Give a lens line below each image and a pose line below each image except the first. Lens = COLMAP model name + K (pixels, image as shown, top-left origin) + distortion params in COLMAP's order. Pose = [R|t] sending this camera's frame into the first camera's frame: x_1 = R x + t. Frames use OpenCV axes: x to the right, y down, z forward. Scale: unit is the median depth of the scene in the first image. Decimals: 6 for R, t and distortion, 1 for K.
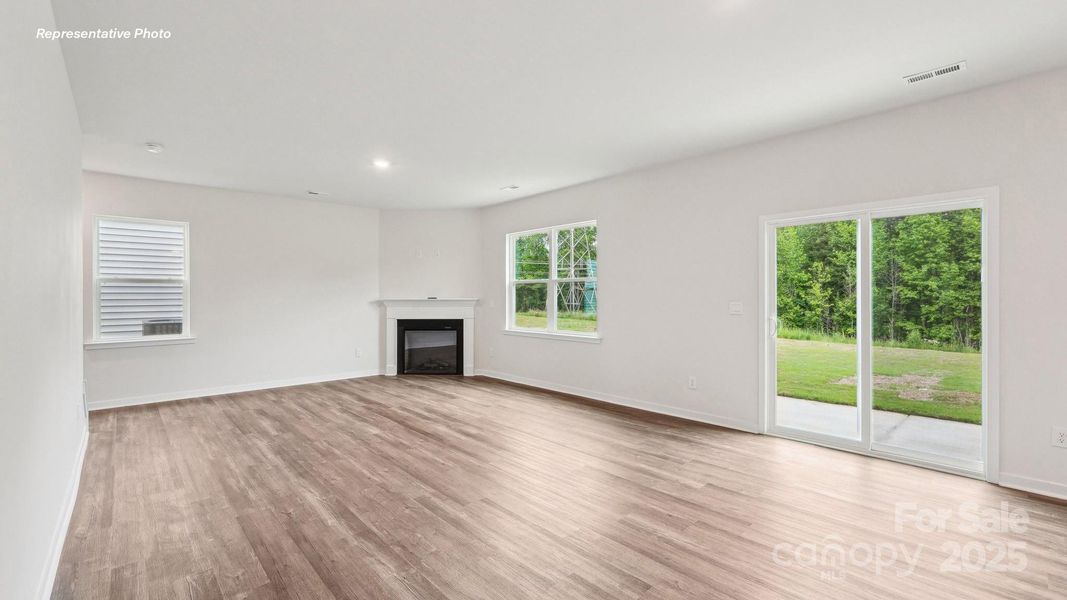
lens RADIAL K [[448.7, 0, 536.8], [0, 448.7, 298.9], [0, 0, 1]] dist [-0.013777, 0.000853]
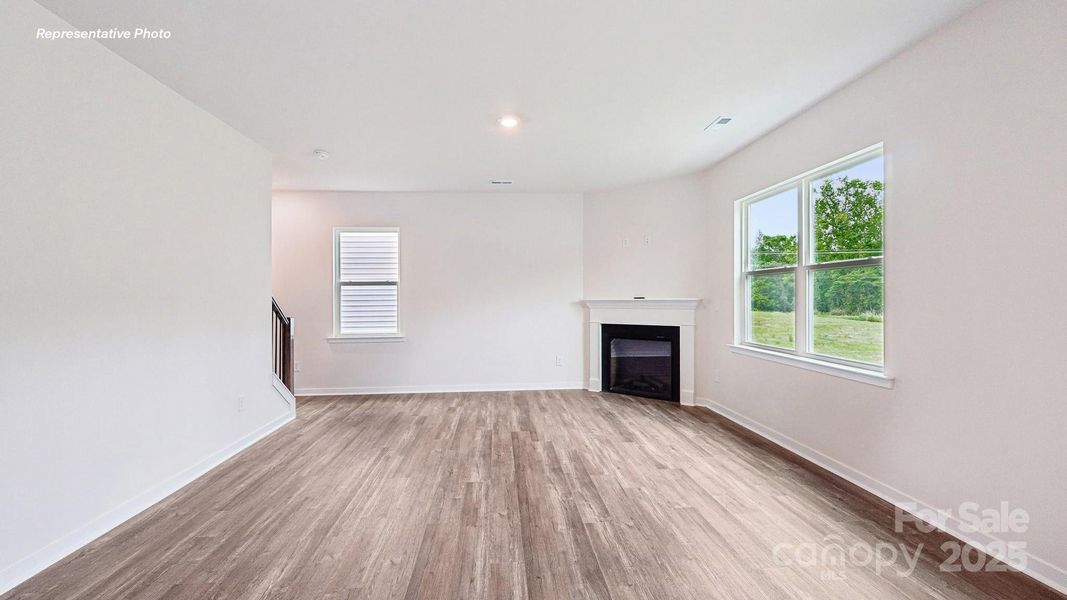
lens RADIAL K [[448.7, 0, 536.8], [0, 448.7, 298.9], [0, 0, 1]] dist [-0.013777, 0.000853]
pose [[0.786447, -0.003082, -0.617651, 0.111071], [0.003302, 0.999994, -0.000785, -0.000133], [0.617650, -0.001423, 0.786452, 0.297830]]
